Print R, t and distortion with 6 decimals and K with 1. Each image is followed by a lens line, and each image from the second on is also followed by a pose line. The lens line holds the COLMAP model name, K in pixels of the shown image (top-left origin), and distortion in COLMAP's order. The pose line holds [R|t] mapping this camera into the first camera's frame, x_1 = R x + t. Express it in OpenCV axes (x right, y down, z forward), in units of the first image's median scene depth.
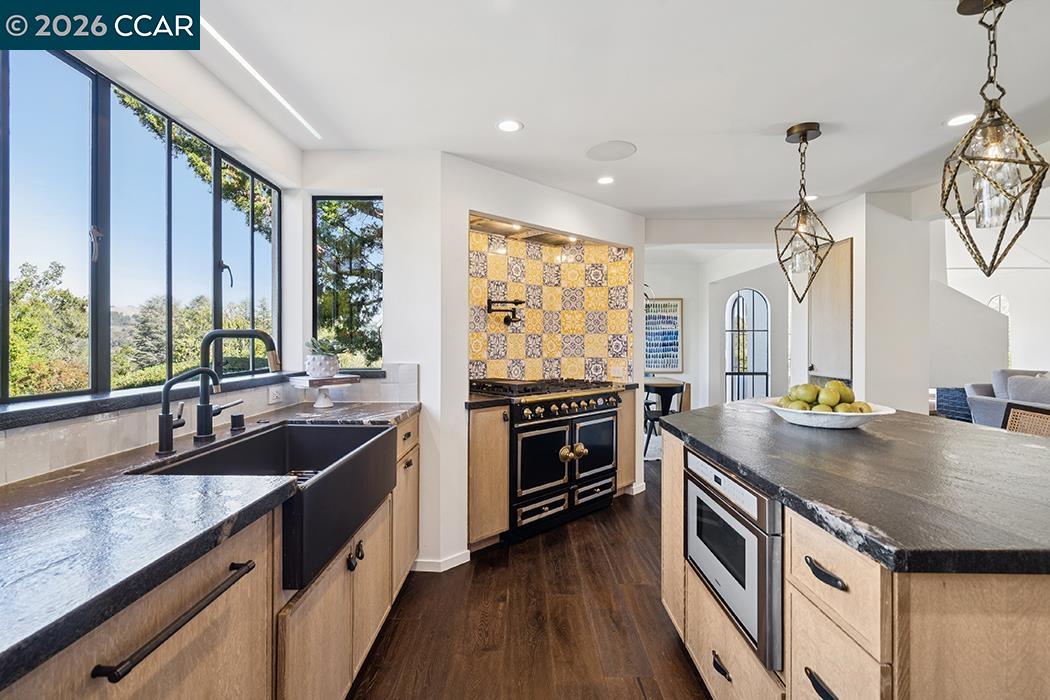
lens RADIAL K [[482.0, 0, 521.8], [0, 482.0, 343.0], [0, 0, 1]] dist [-0.007812, 0.001343]
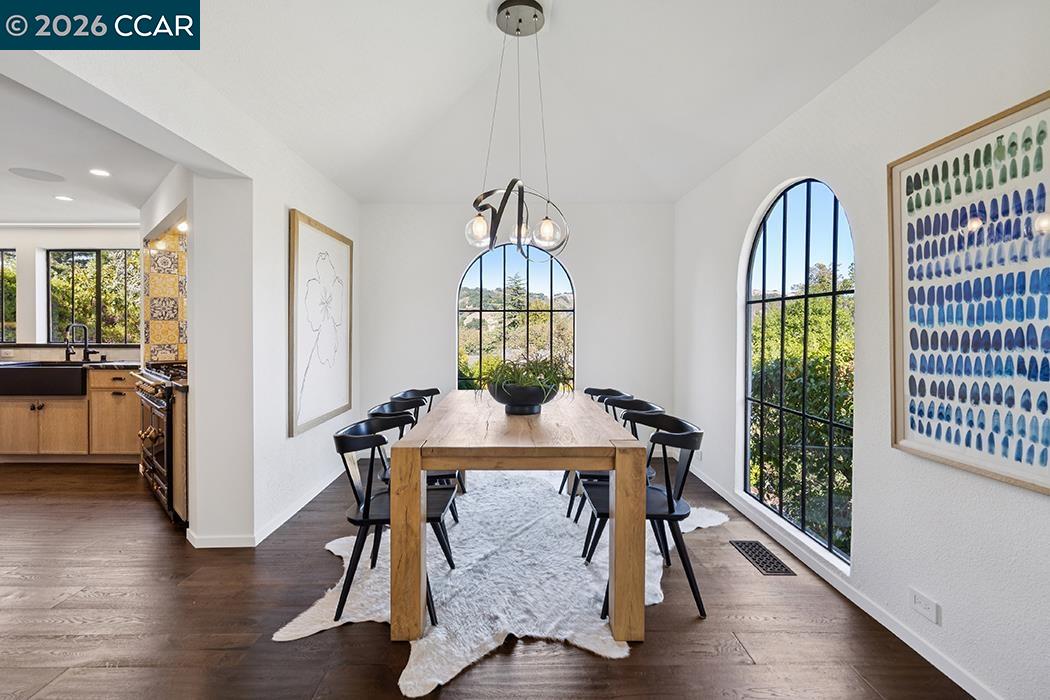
lens RADIAL K [[482.0, 0, 520.8], [0, 482.0, 333.0], [0, 0, 1]] dist [-0.007812, 0.001343]
pose [[0.002431, 0.006469, -0.999976, 1.015752], [-0.003603, 0.999973, 0.006460, -0.001380], [0.999991, 0.003588, 0.002455, 1.596096]]
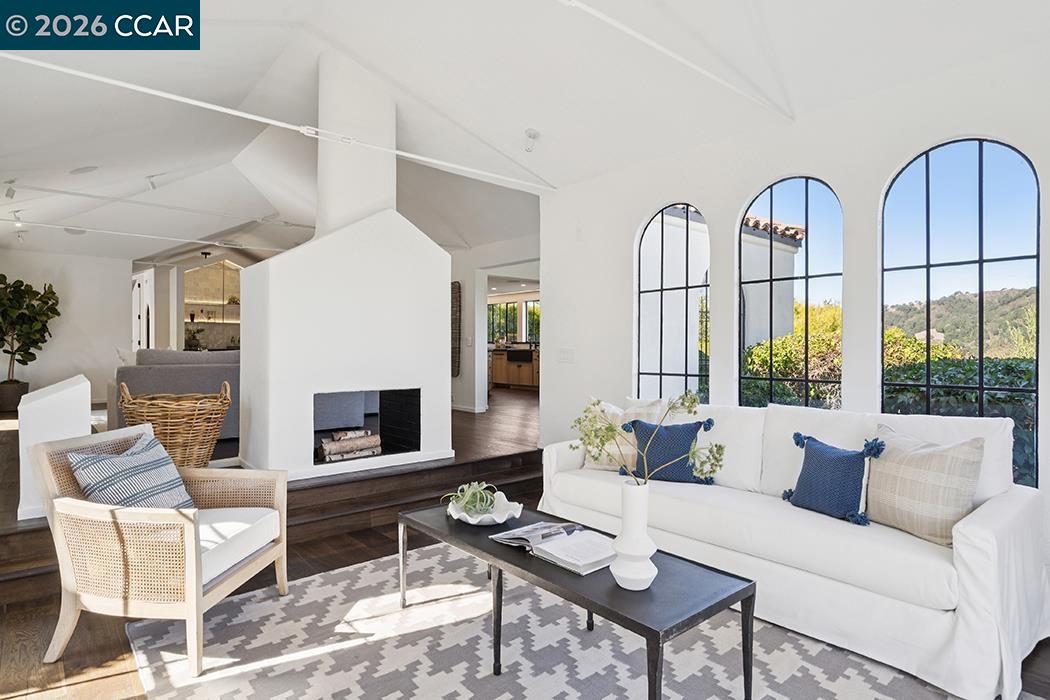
lens RADIAL K [[564.9, 0, 525.2], [0, 564.9, 349.9], [0, 0, 1]] dist [0.006919, 0.000723]
pose [[-0.756518, -0.001918, -0.653970, 2.091219], [-0.008249, 0.999944, 0.006610, 0.066472], [0.653921, 0.010395, -0.756491, 3.068063]]
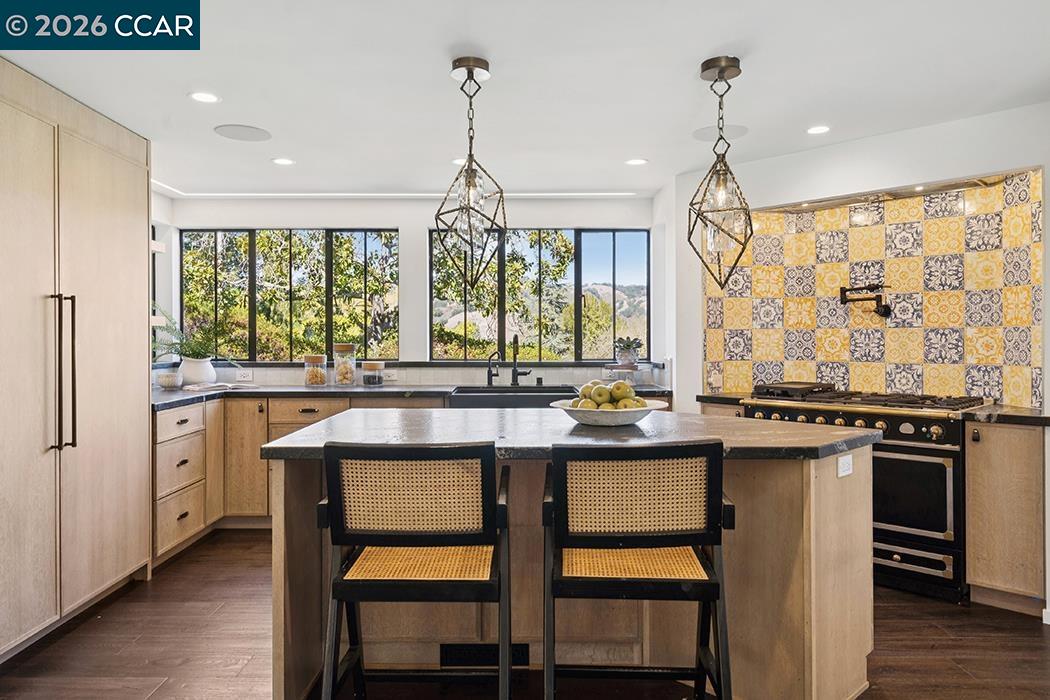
lens RADIAL K [[694.7, 0, 525.1], [0, 694.7, 346.4], [0, 0, 1]] dist [-0.026729, 0.001871]
pose [[0.002134, 0.009064, -0.999957, 1.062612], [-0.000683, 0.999959, 0.009062, -0.000986], [0.999997, 0.000664, 0.002140, 0.444340]]
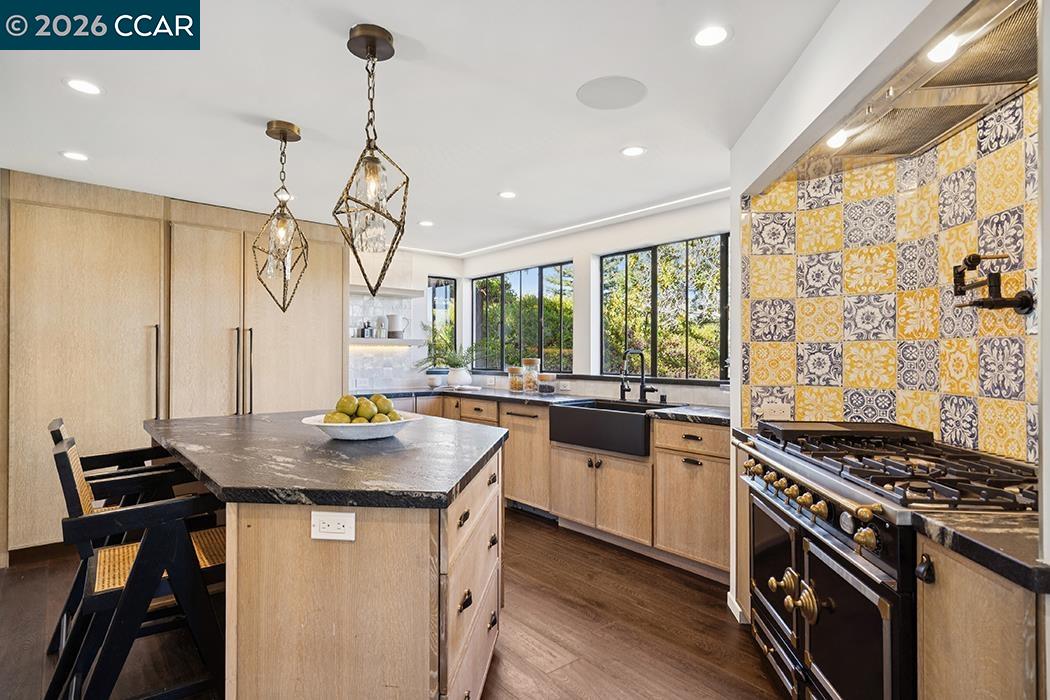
lens RADIAL K [[564.9, 0, 525.0], [0, 564.9, 353.5], [0, 0, 1]] dist [0.006919, 0.000723]
pose [[-0.767607, -0.004007, -0.640909, 0.588691], [-0.004629, 0.999989, -0.000708, -0.003574], [0.640904, 0.002423, -0.767617, 1.113868]]
